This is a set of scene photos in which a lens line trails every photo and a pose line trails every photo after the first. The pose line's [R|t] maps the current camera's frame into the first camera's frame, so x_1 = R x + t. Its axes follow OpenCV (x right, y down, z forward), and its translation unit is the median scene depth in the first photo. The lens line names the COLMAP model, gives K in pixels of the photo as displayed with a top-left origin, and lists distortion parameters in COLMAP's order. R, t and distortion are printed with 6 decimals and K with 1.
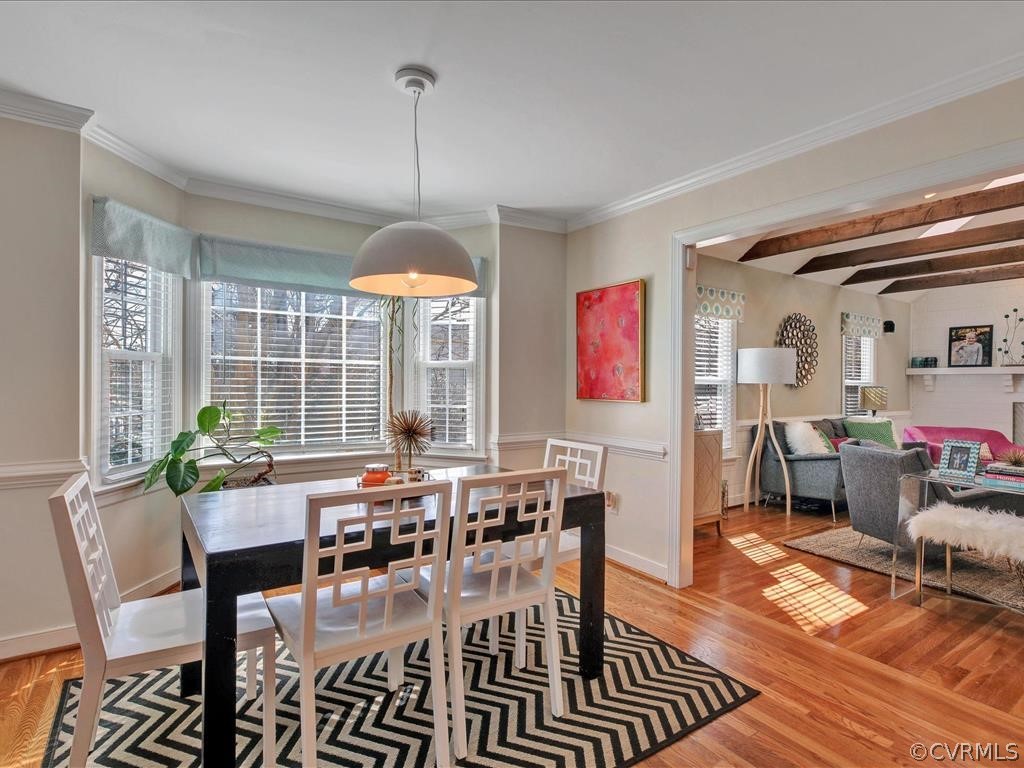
lens RADIAL K [[522.7, 0, 512.0], [0, 522.7, 384.0], [0, 0, 1]] dist [-0.001609, -0.000510]
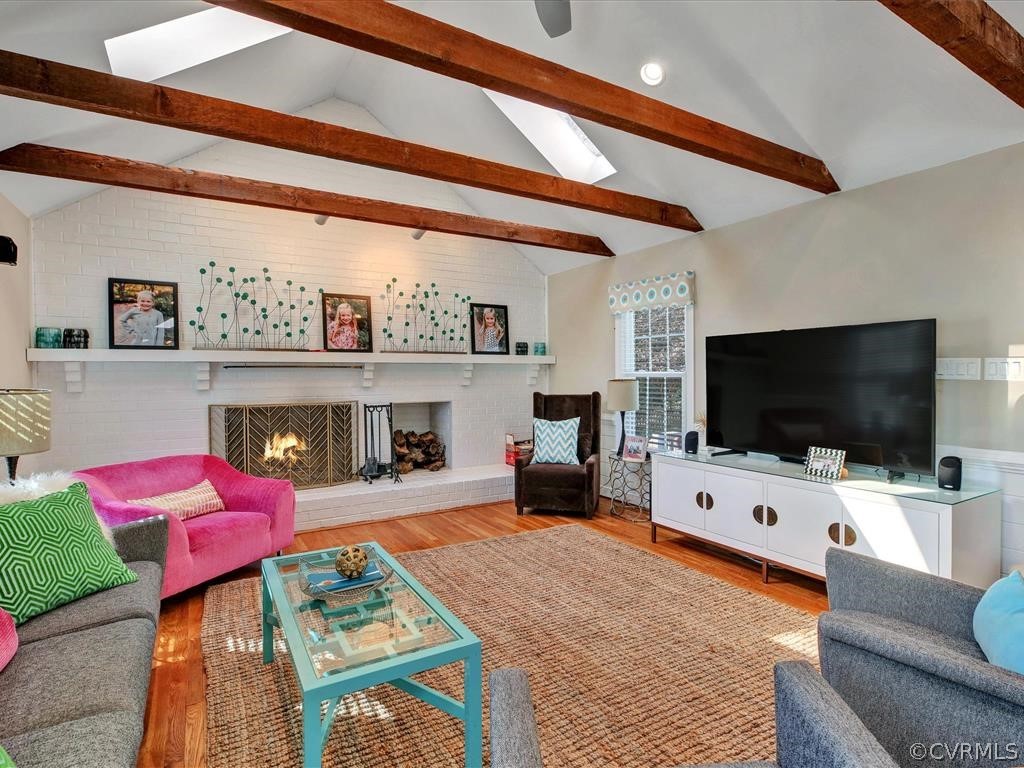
lens RADIAL K [[522.7, 0, 512.0], [0, 522.7, 384.0], [0, 0, 1]] dist [-0.001609, -0.000510]
pose [[0.052534, -0.027425, 0.998242, 0.307435], [0.013003, 0.999557, 0.026777, -0.004006], [-0.998534, 0.011573, 0.052868, 0.553911]]
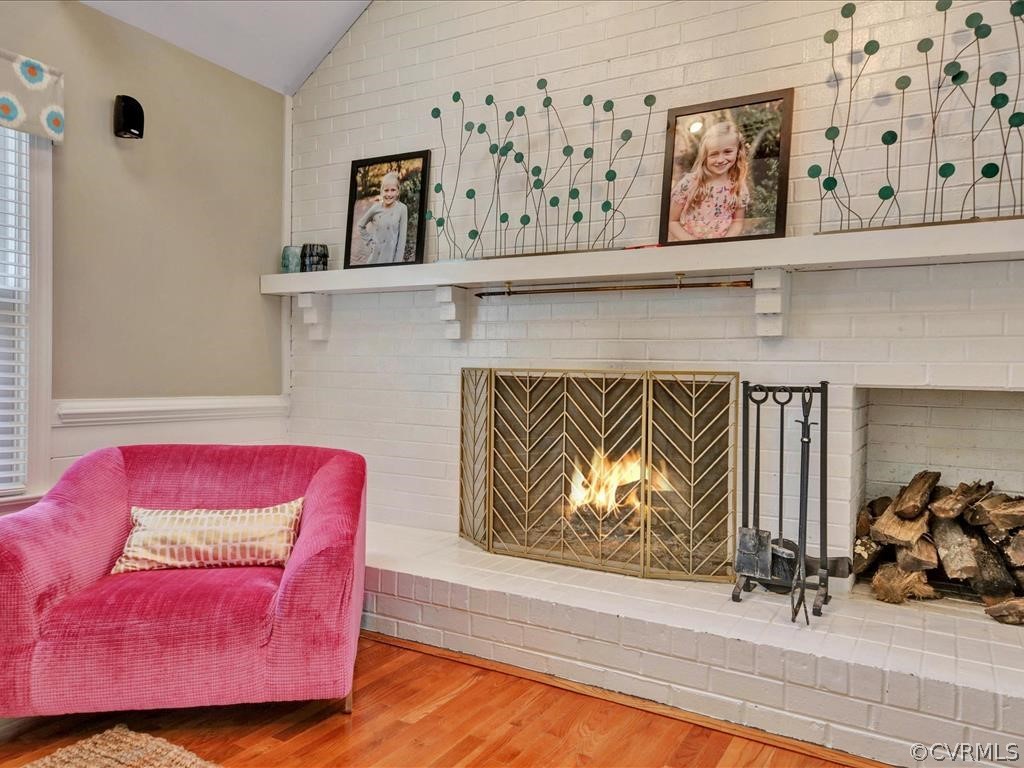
lens RADIAL K [[737.8, 0, 512.0], [0, 737.8, 384.0], [0, 0, 1]] dist [0.044284, -0.002751]
pose [[0.902012, 0.002875, 0.431702, 0.736809], [-0.009338, 0.999874, 0.012853, 0.037240], [-0.431611, -0.015624, 0.901925, 0.506731]]
